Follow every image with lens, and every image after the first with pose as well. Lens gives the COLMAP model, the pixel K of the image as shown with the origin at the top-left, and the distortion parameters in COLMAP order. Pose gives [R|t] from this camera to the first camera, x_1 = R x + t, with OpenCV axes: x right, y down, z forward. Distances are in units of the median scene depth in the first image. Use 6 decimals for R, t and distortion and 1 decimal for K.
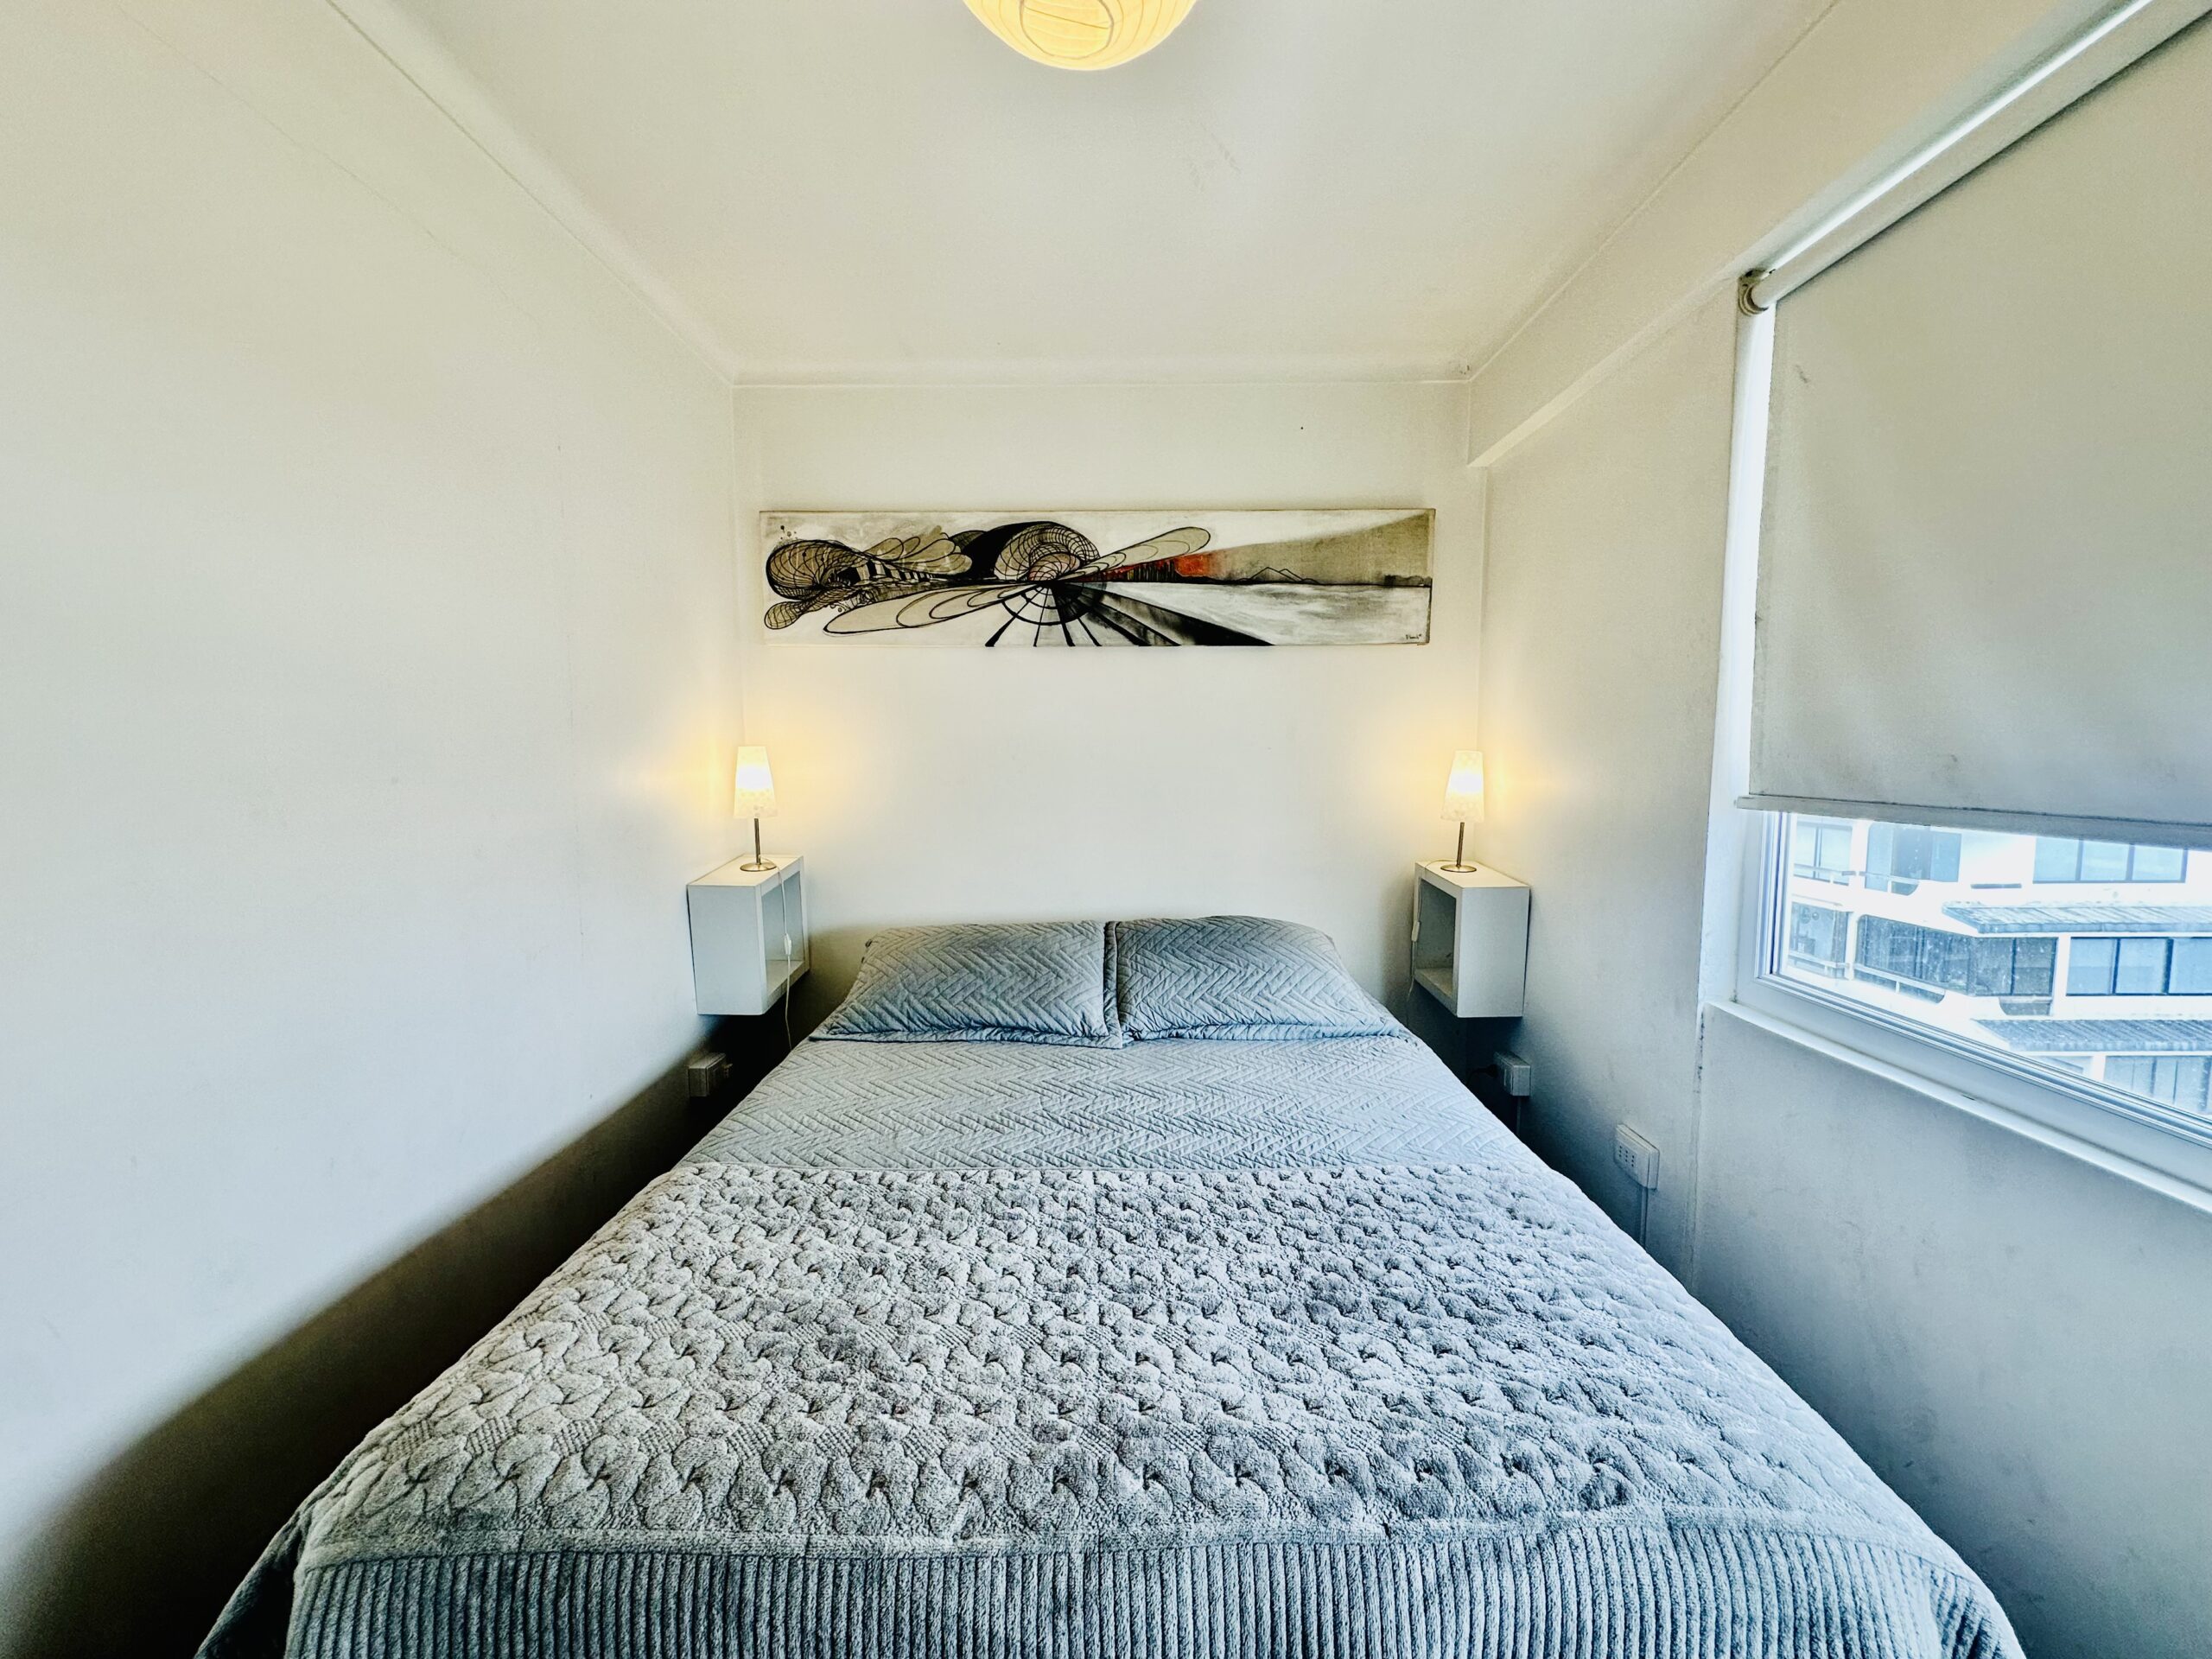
lens RADIAL K [[887.3, 0, 1104.2], [0, 887.3, 826.4], [0, 0, 1]] dist [-0.000394, 0.000434]
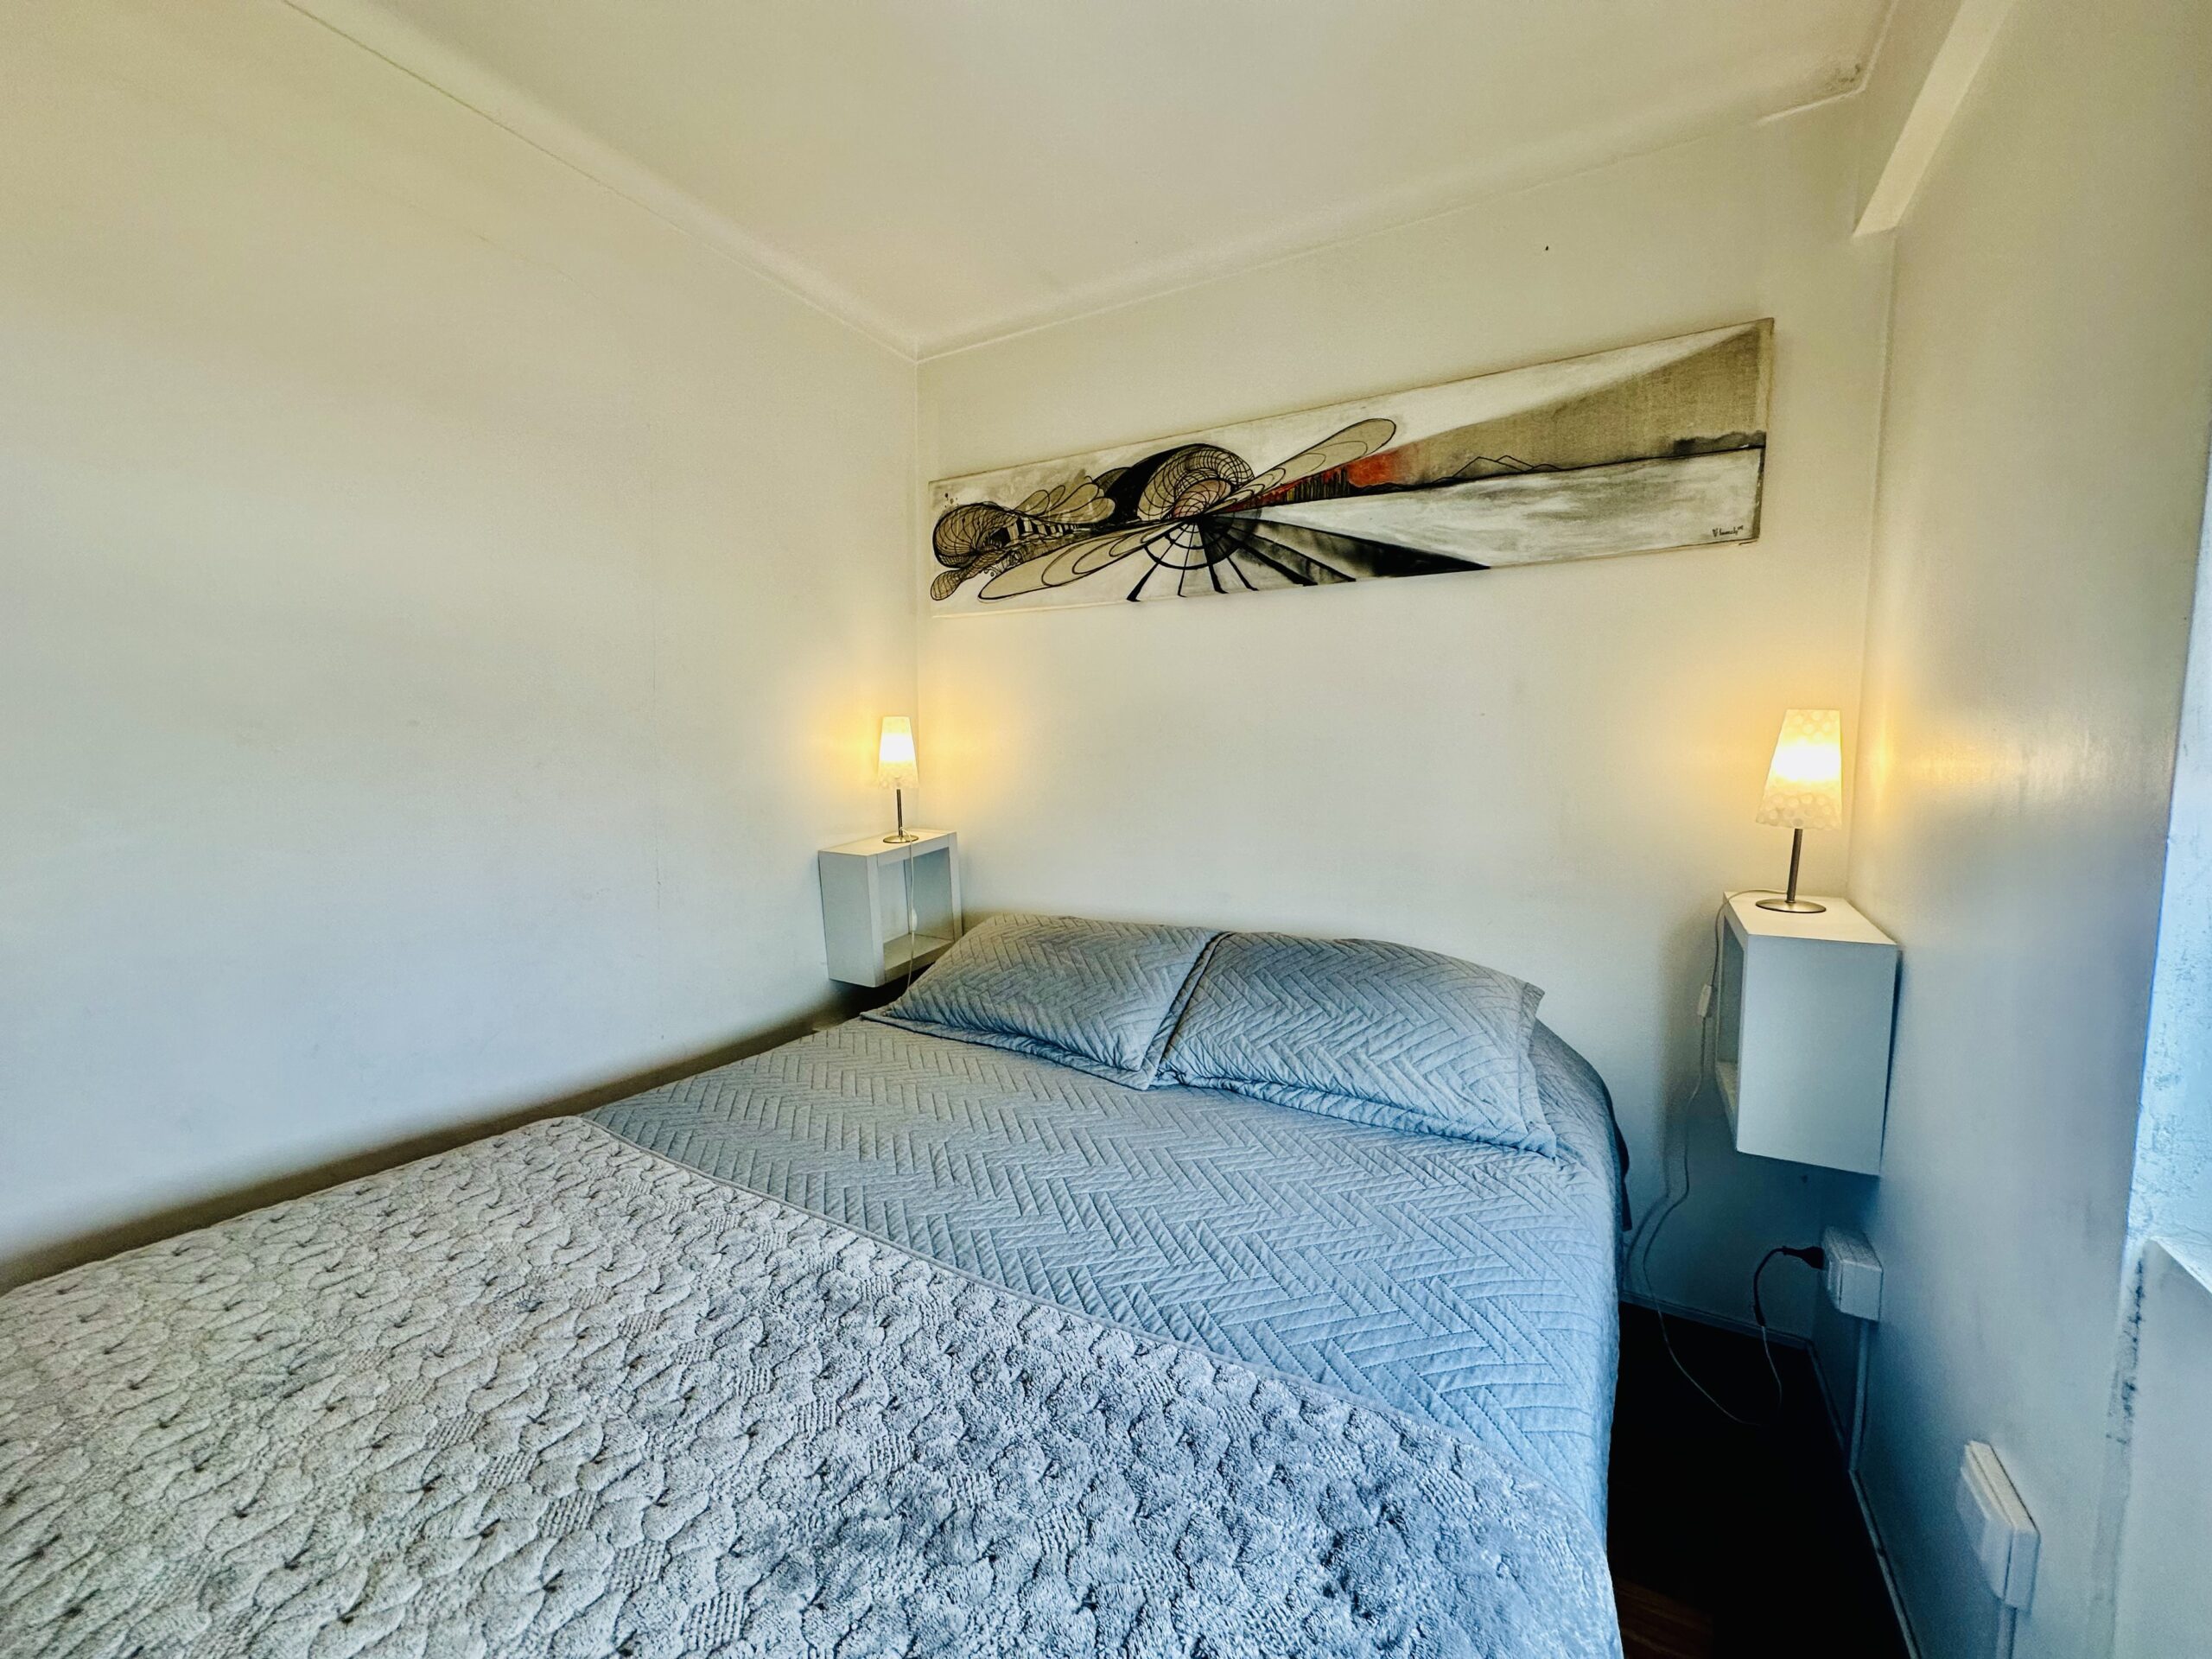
lens RADIAL K [[887.3, 0, 1104.2], [0, 887.3, 826.4], [0, 0, 1]] dist [-0.000394, 0.000434]
pose [[0.867594, 0.047061, -0.495042, 0.288869], [-0.052754, 0.998604, 0.002476, 0.016263], [0.494467, 0.023967, 0.868866, 0.243659]]
